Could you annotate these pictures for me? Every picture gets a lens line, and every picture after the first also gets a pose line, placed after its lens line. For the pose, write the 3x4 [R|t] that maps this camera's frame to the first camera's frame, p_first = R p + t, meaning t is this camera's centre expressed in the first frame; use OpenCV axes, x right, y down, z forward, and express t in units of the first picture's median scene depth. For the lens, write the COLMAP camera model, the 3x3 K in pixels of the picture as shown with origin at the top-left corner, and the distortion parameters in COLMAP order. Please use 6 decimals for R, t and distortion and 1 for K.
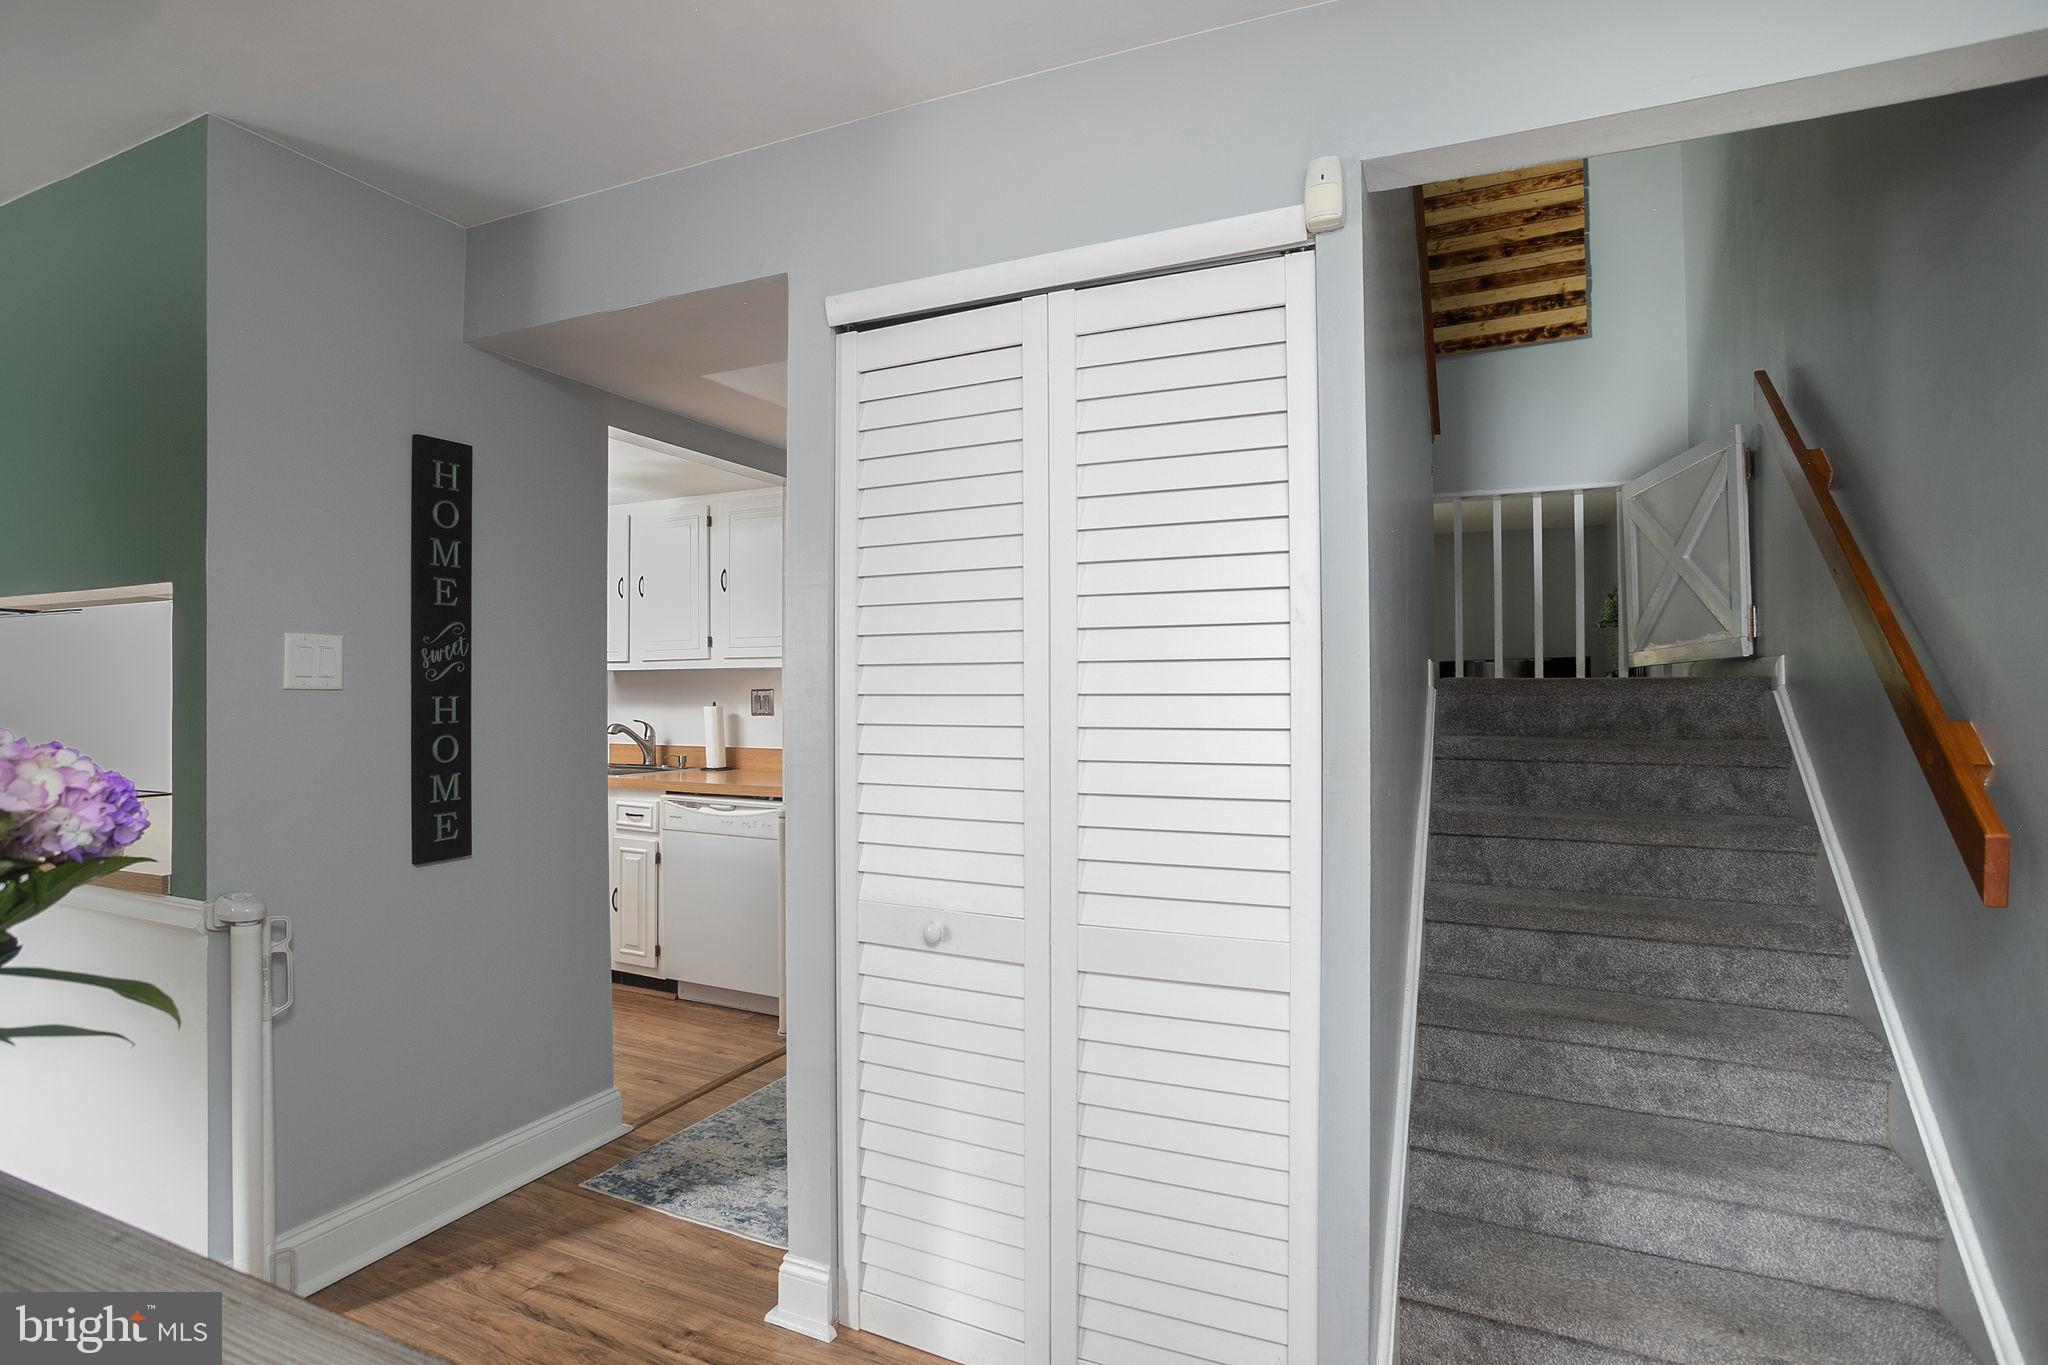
lens RADIAL K [[996.6, 0, 1030.6], [0, 996.6, 694.3], [0, 0, 1]] dist [-0.059162, 0.033451]
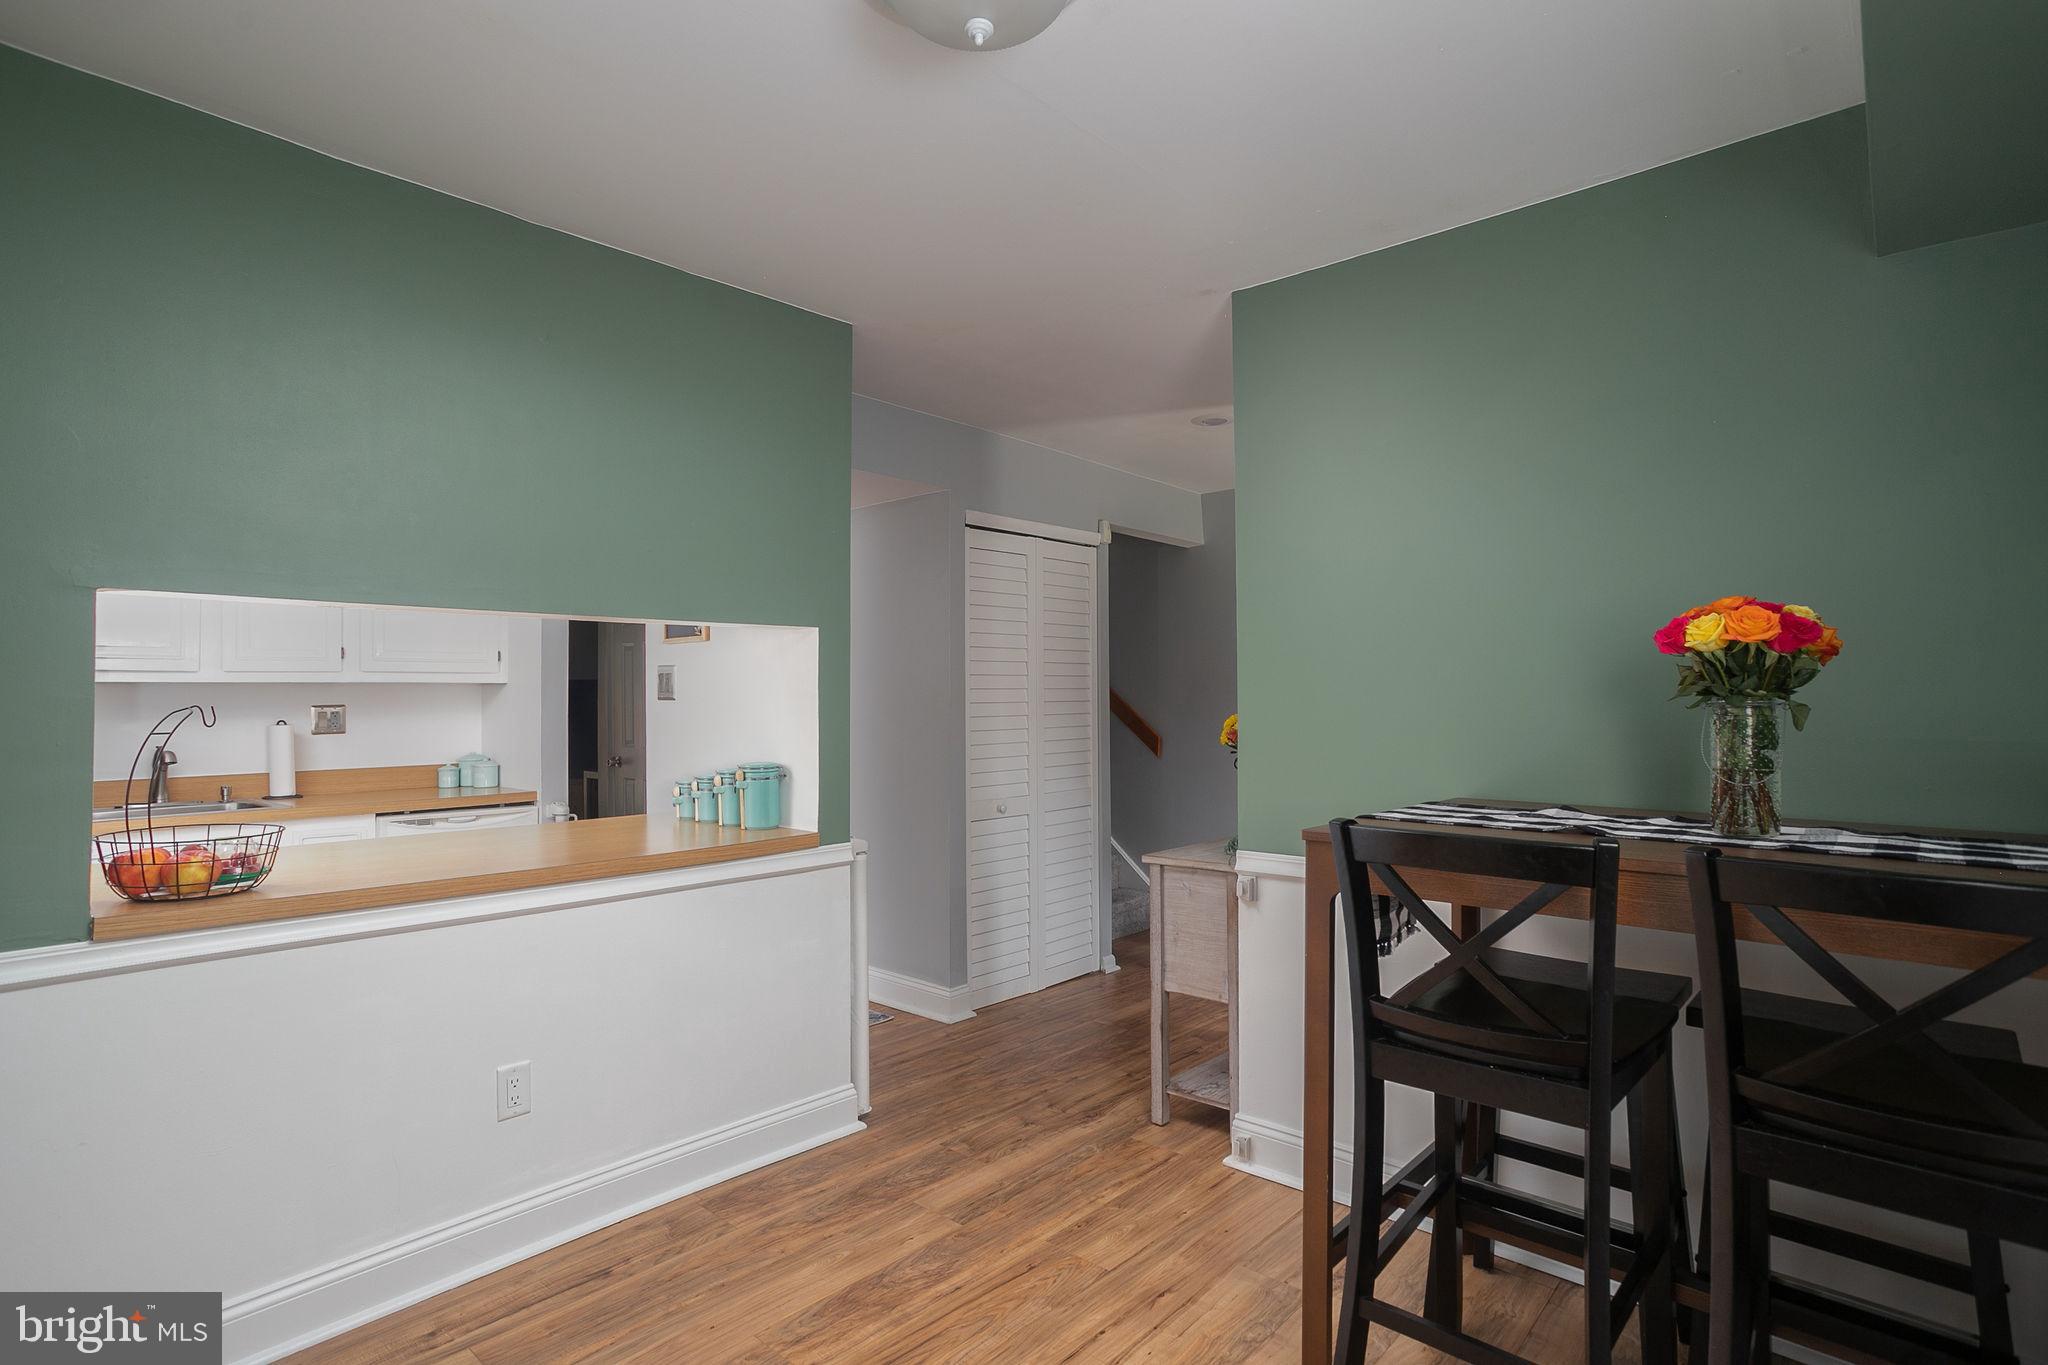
lens RADIAL K [[996.6, 0, 1030.6], [0, 996.6, 694.3], [0, 0, 1]] dist [-0.059162, 0.033451]
pose [[0.308599, 0.001275, 0.951191, -1.070278], [0.013355, 0.999895, -0.005673, -0.001963], [-0.951099, 0.014454, 0.308549, 0.117226]]
